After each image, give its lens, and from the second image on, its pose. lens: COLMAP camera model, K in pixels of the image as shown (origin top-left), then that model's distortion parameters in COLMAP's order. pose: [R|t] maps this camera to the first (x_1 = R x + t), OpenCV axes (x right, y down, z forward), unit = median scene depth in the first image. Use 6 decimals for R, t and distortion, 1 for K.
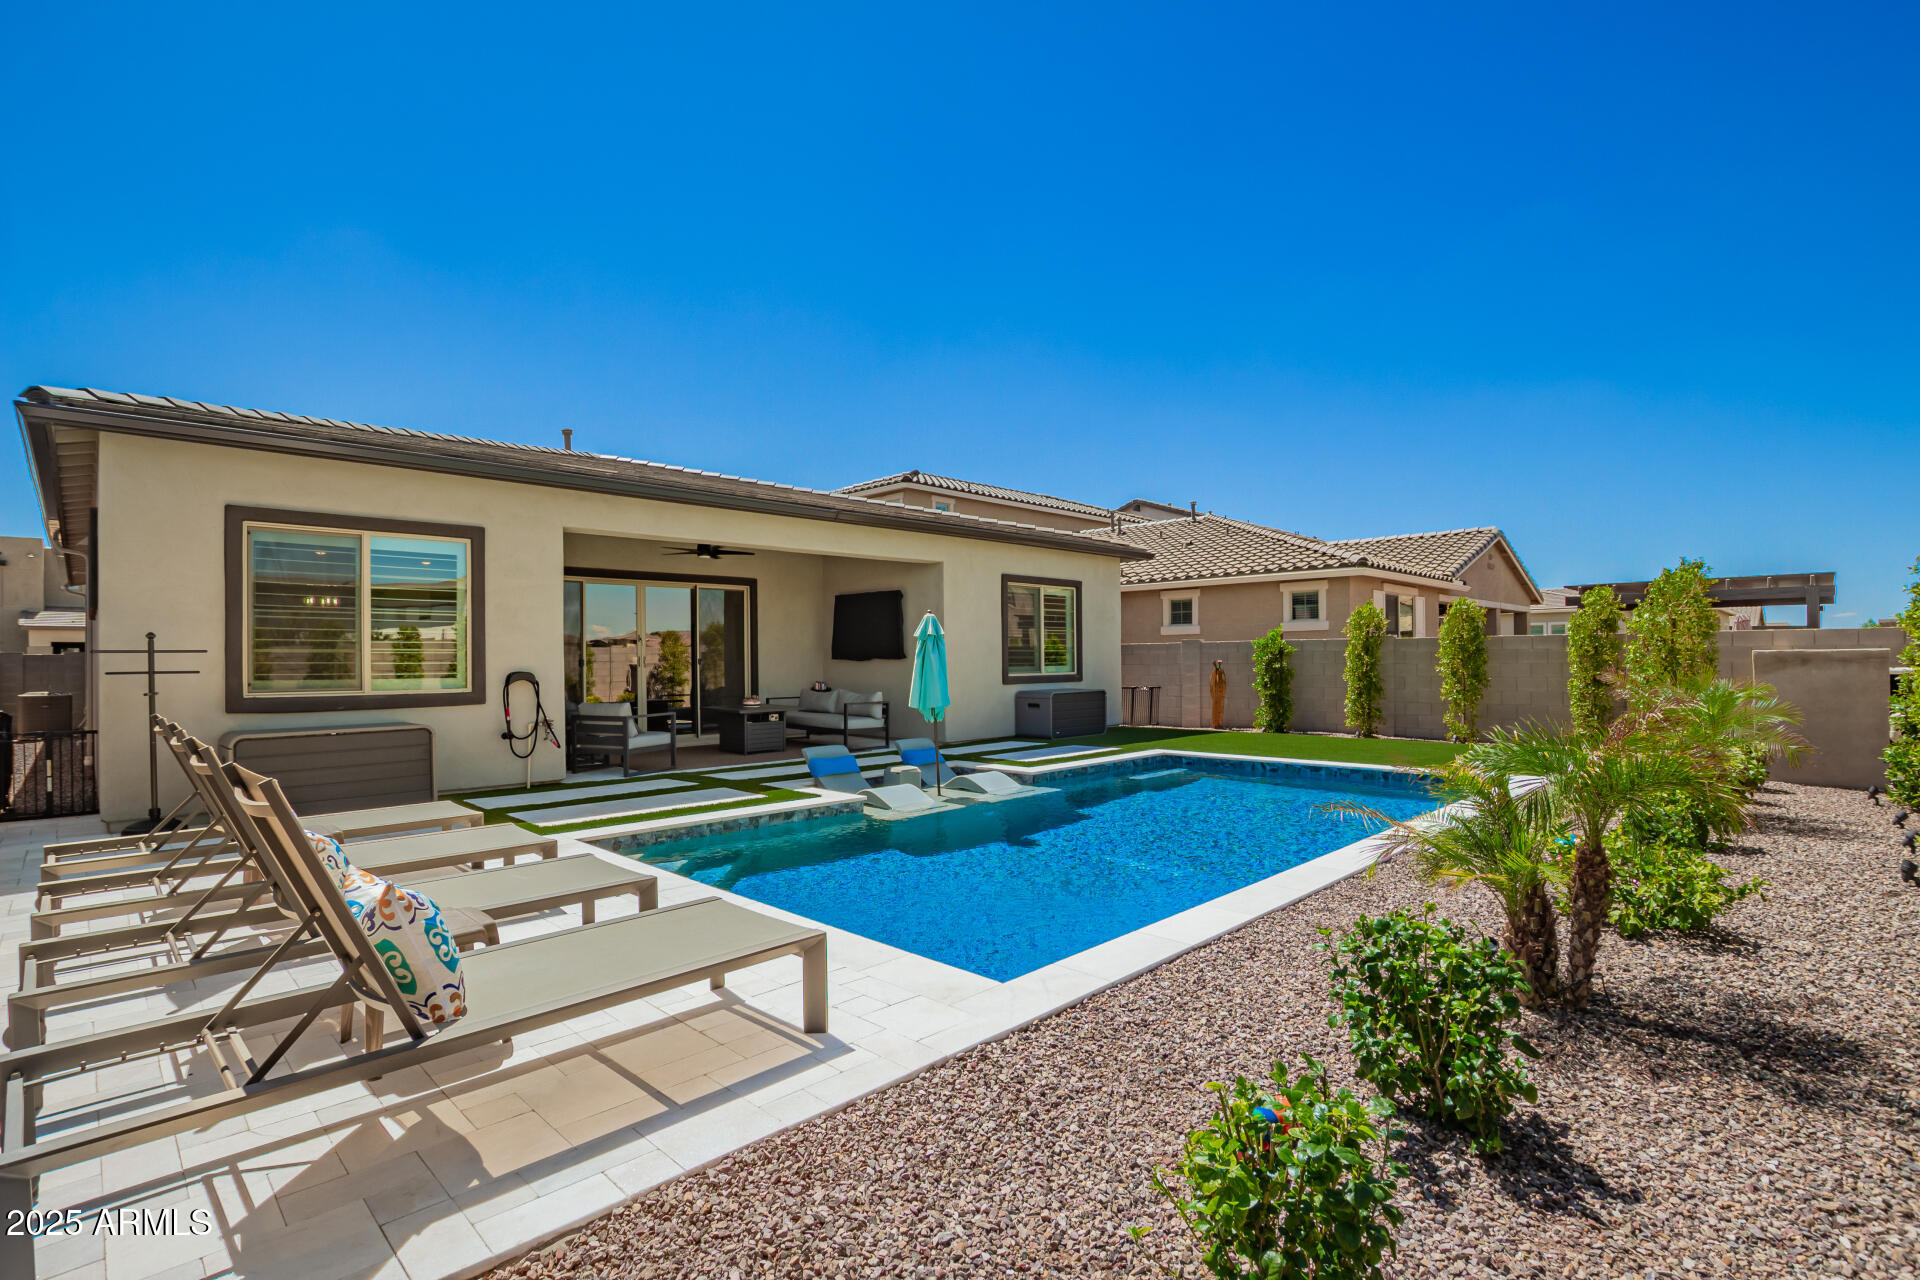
lens RADIAL K [[881.1, 0, 960.0], [0, 881.1, 640.0], [0, 0, 1]] dist [-0.029618, -0.000094]
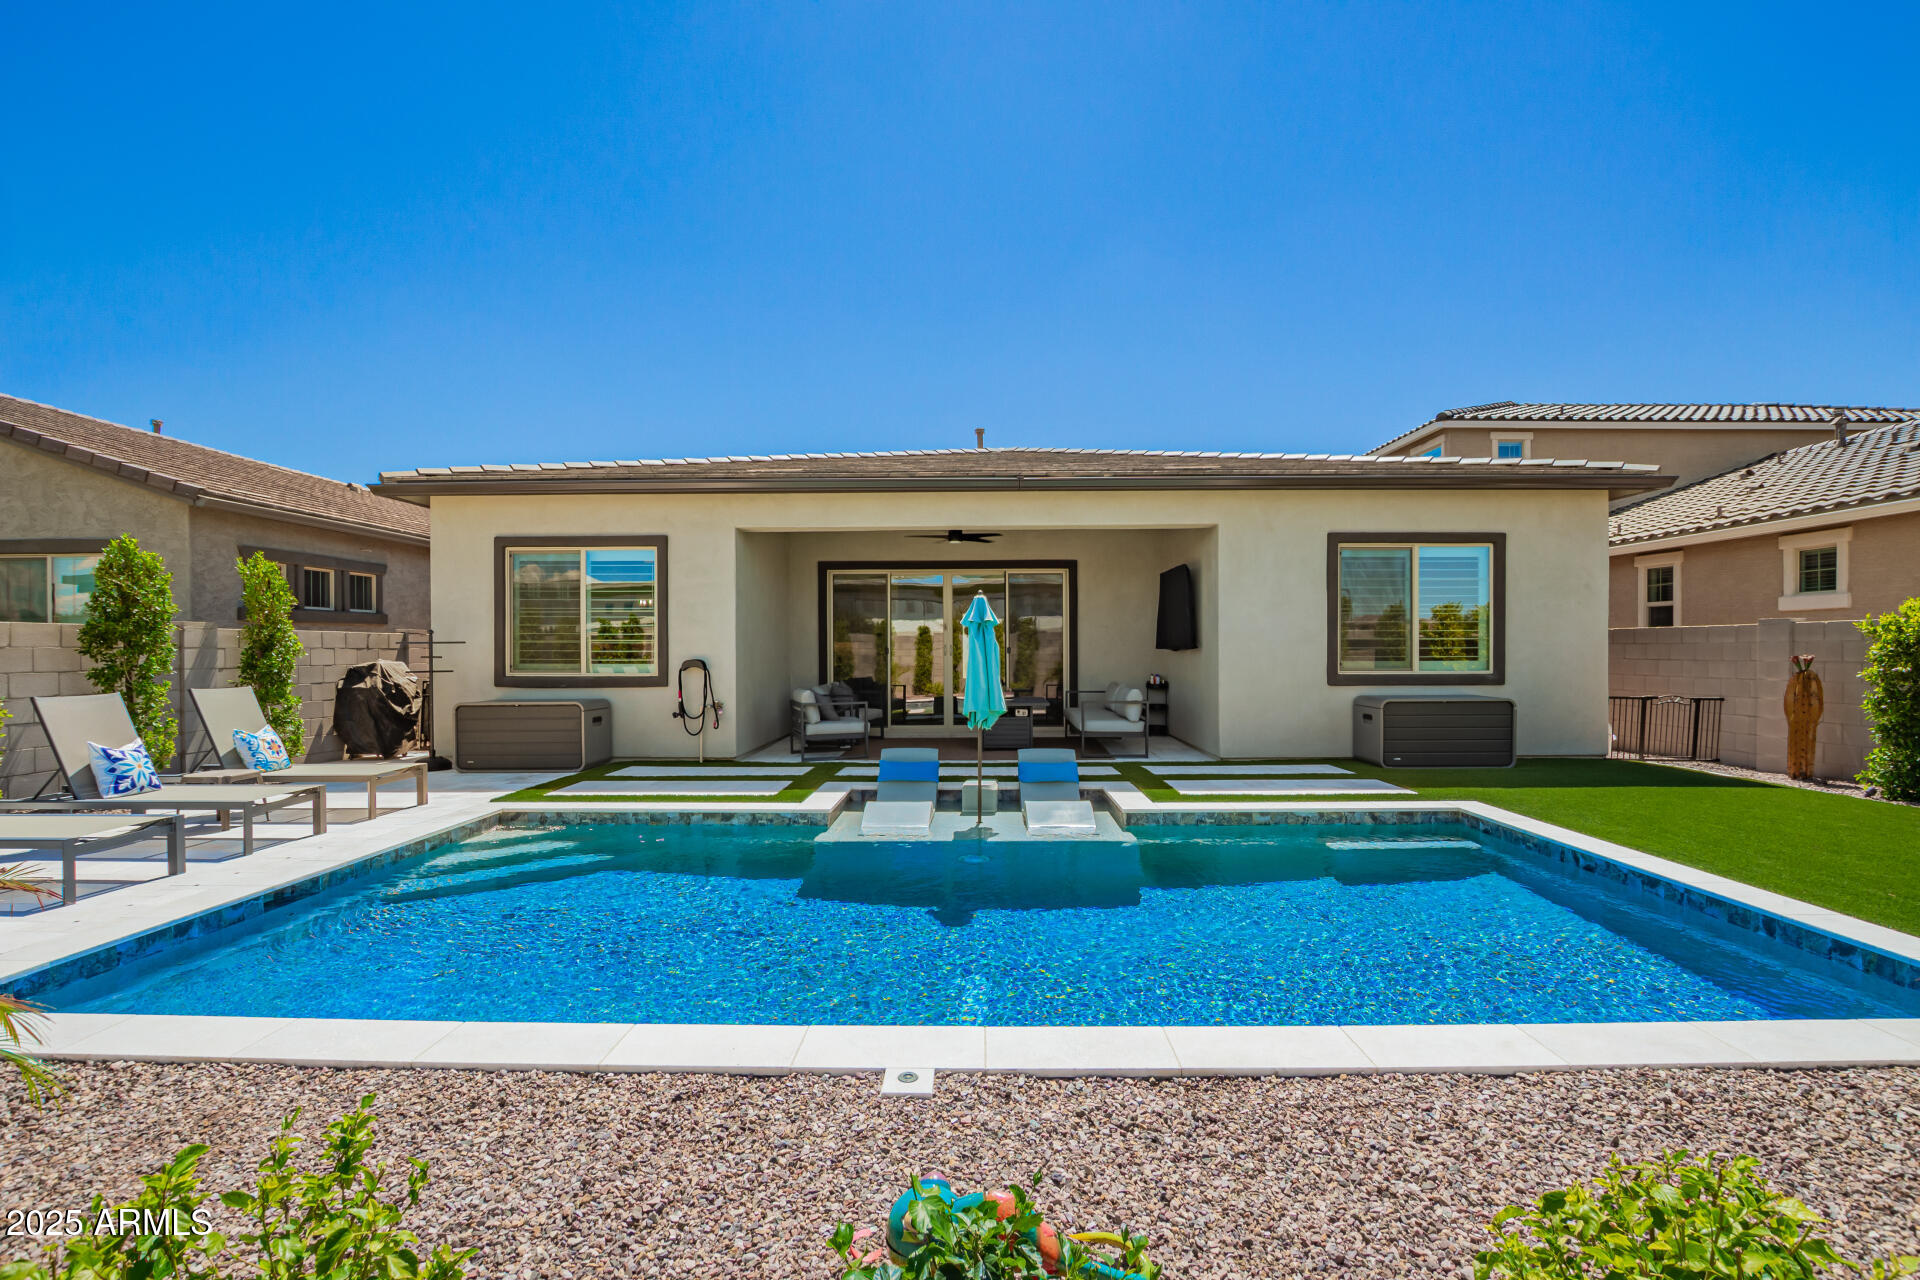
lens RADIAL K [[881.1, 0, 960.0], [0, 881.1, 640.0], [0, 0, 1]] dist [-0.029618, -0.000094]
pose [[0.701305, -0.000298, -0.712862, 0.465767], [0.011740, 0.999869, 0.011132, 0.002073], [0.712765, -0.016176, 0.701216, 0.375221]]
